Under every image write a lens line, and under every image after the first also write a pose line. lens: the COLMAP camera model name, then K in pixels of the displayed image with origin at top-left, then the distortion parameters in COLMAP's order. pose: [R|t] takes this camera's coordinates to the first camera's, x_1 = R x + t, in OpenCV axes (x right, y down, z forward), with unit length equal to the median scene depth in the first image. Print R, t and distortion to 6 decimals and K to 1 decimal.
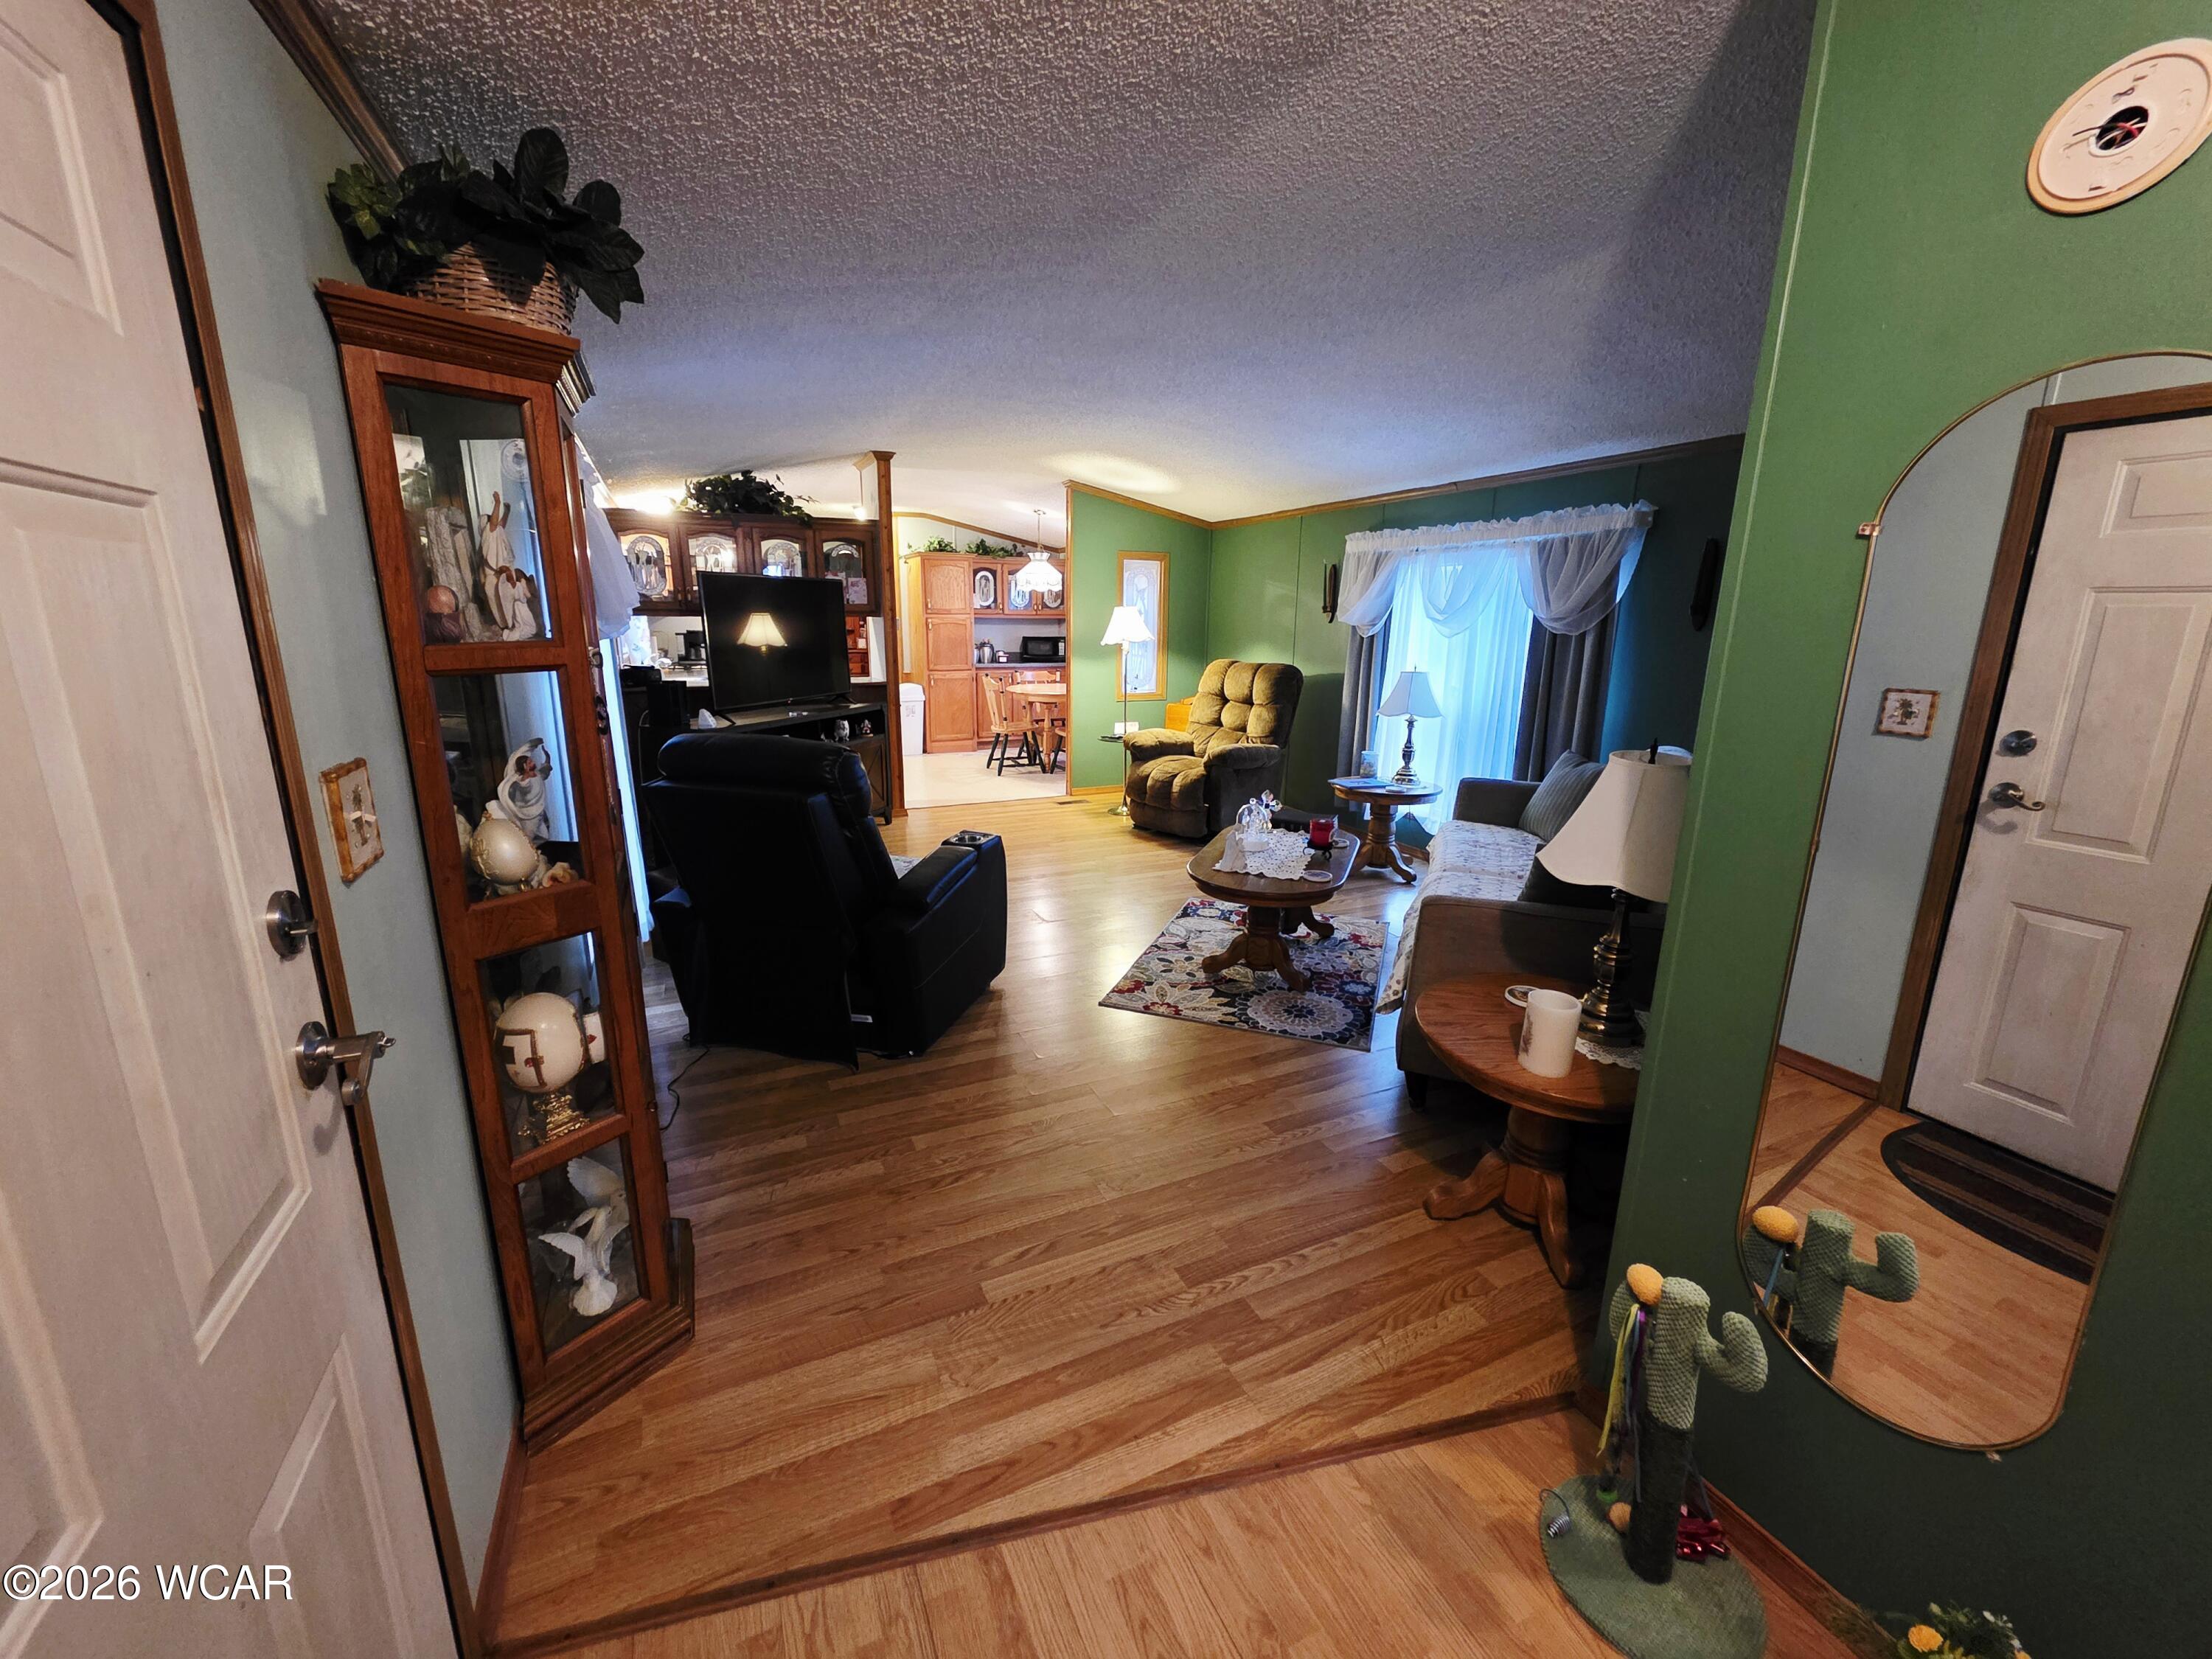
lens RADIAL K [[885.9, 0, 1104.4], [0, 885.9, 822.3], [0, 0, 1]] dist [0.002566, -0.000280]
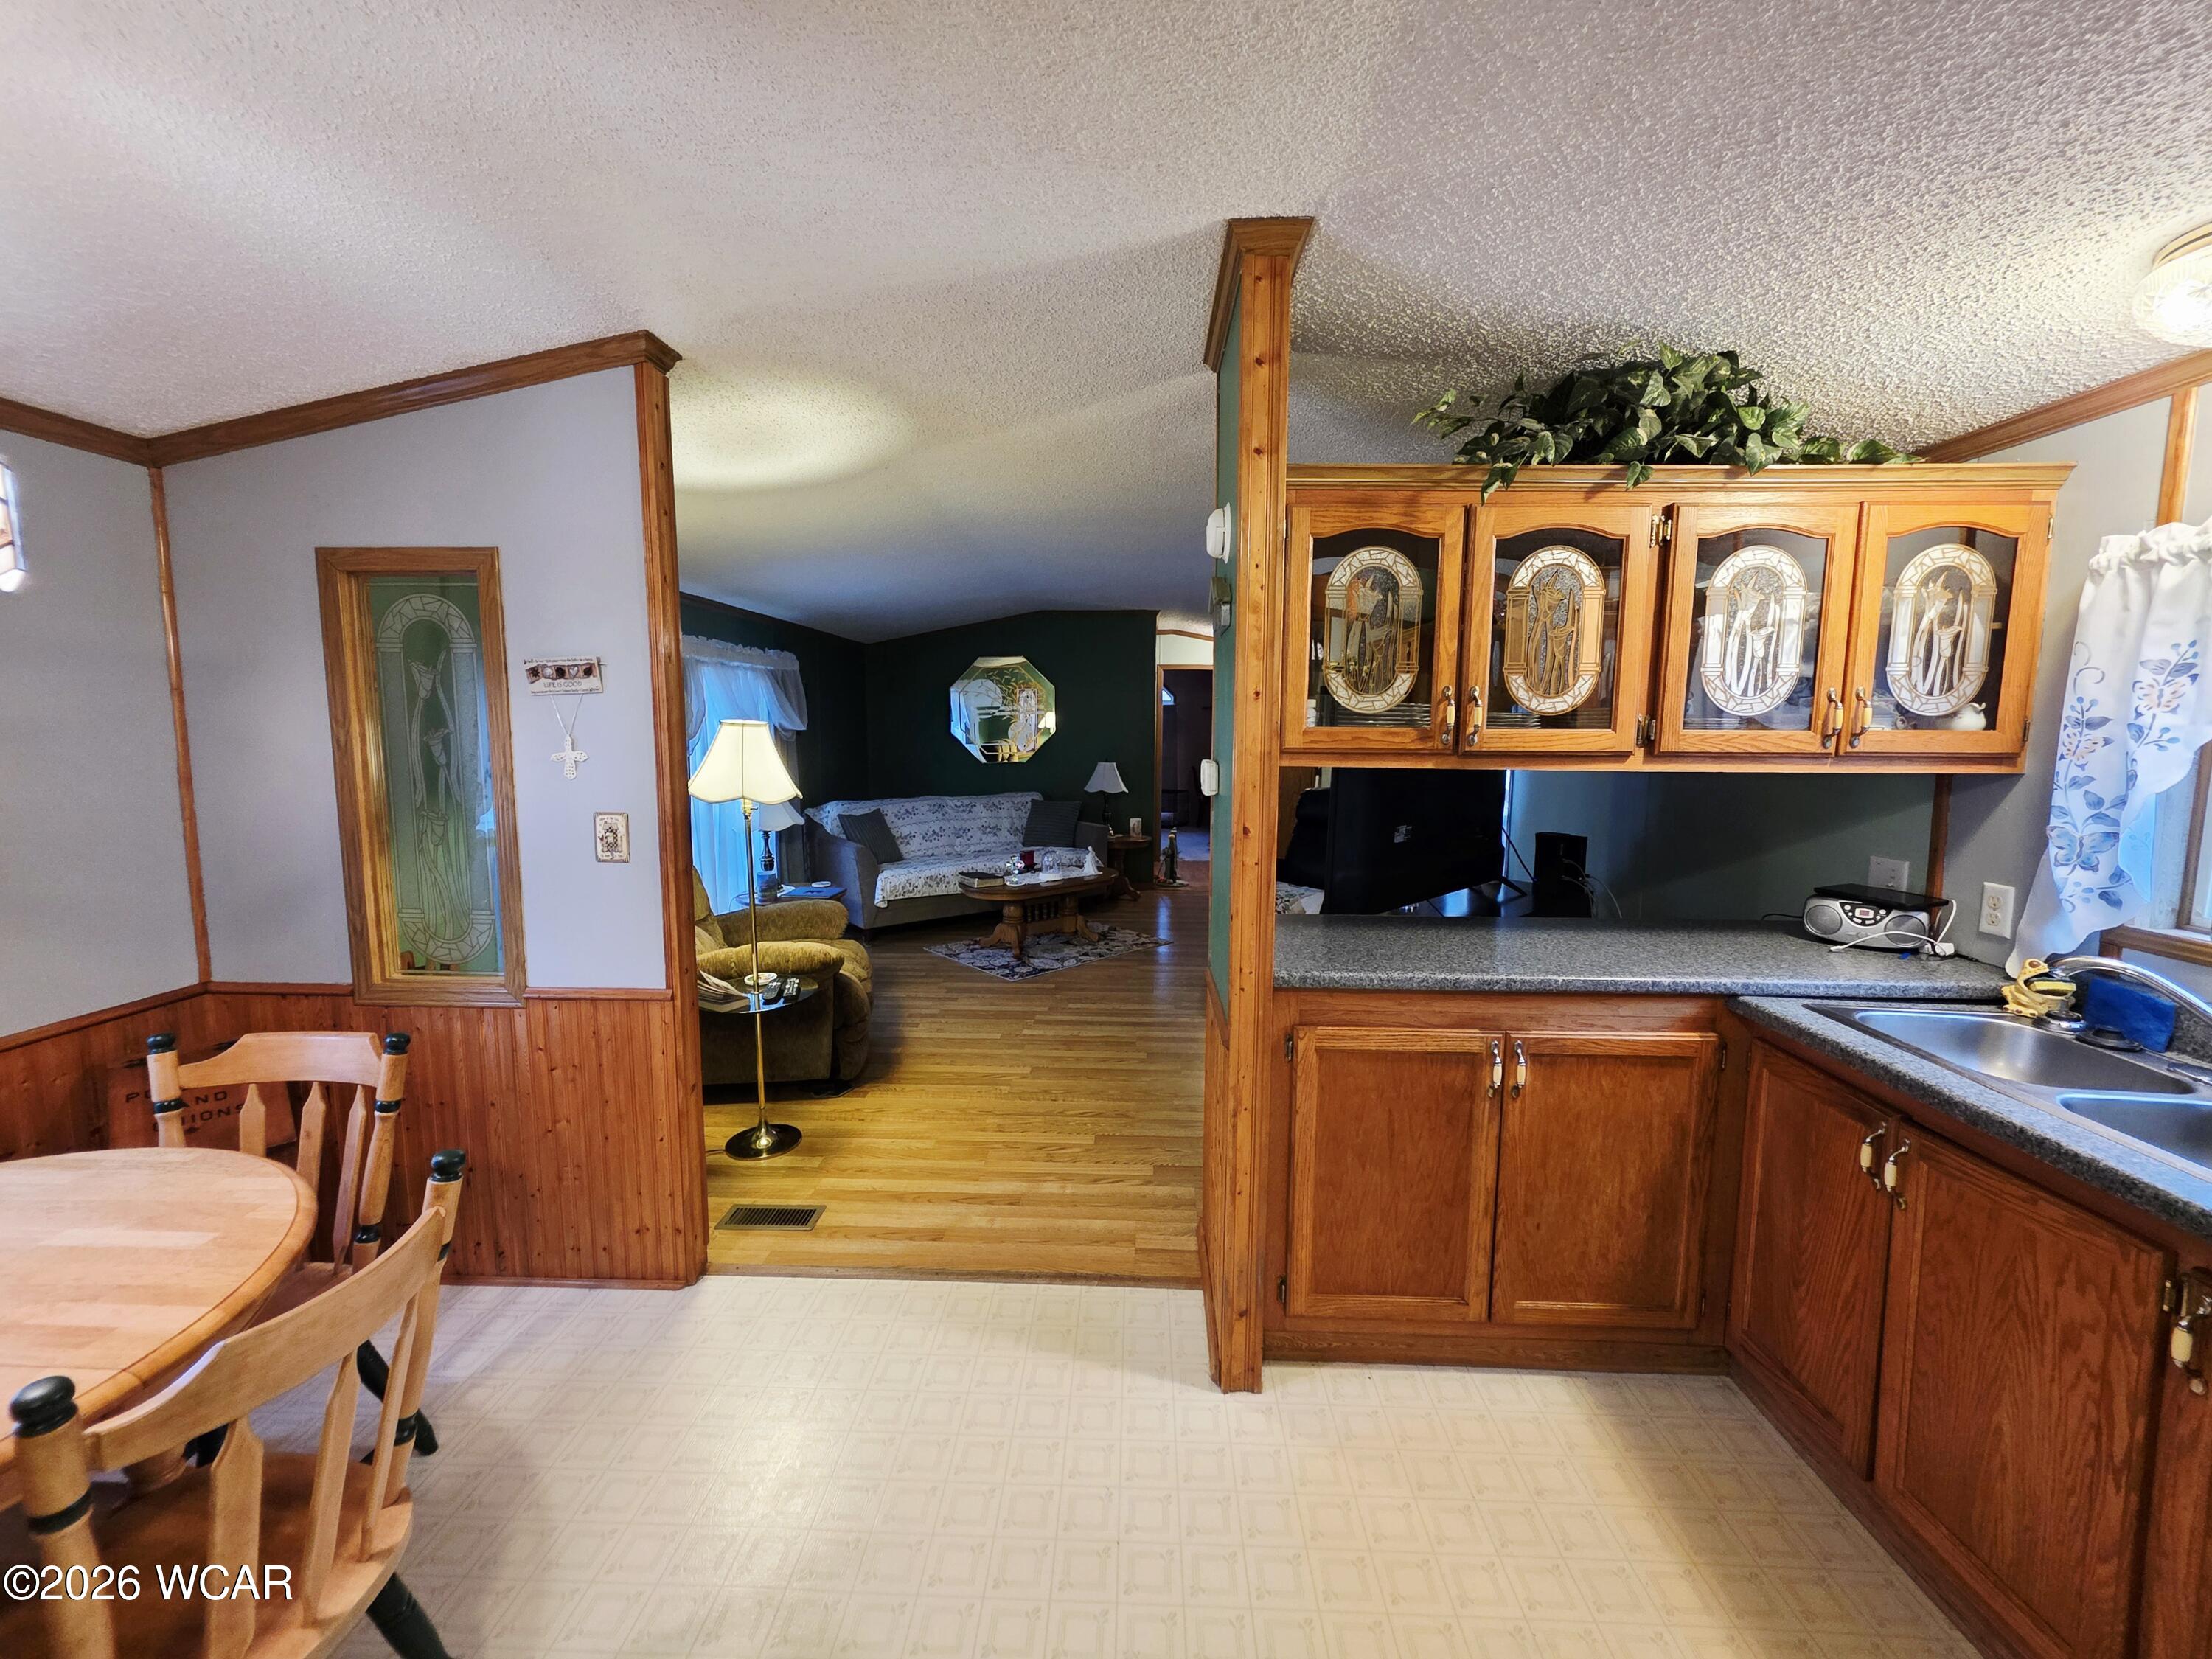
lens RADIAL K [[885.9, 0, 1102.0], [0, 885.9, 820.1], [0, 0, 1]] dist [0.002566, -0.000280]
pose [[-0.888124, -0.064202, 0.455098, -0.409418], [0.093188, 0.944474, 0.315096, -0.366877], [-0.450058, 0.322254, -0.832826, 1.490379]]
